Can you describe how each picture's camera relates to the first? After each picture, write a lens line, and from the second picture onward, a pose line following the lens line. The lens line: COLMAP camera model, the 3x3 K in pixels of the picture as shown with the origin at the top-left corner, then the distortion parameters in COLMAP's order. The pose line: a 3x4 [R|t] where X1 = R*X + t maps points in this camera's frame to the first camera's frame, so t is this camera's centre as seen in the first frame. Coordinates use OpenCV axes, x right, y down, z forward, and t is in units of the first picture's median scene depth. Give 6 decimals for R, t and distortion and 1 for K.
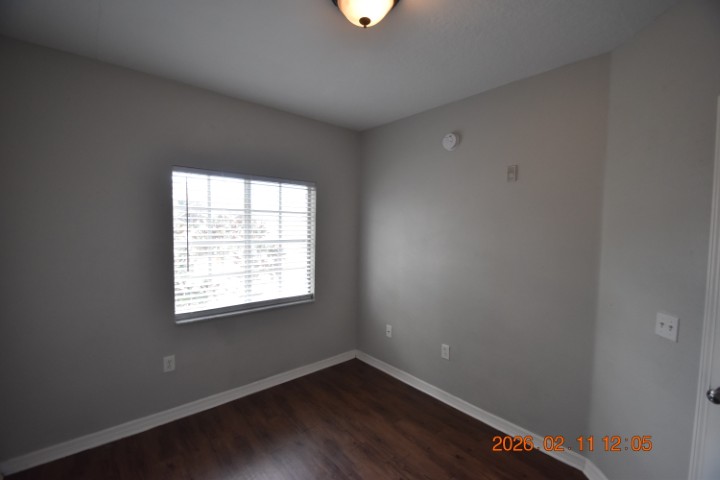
lens RADIAL K [[317.6, 0, 359.1], [0, 317.6, 239.8], [0, 0, 1]] dist [0.001091, -0.002898]
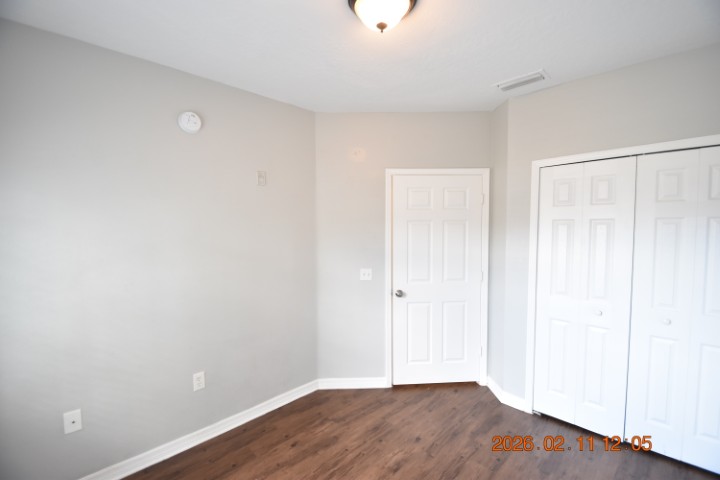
lens RADIAL K [[317.6, 0, 358.1], [0, 317.6, 241.1], [0, 0, 1]] dist [0.001091, -0.002898]
pose [[-0.075106, -0.058369, 0.995466, -0.672911], [0.047879, 0.996923, 0.062067, -0.044994], [-0.996025, 0.052323, -0.072081, 0.778083]]
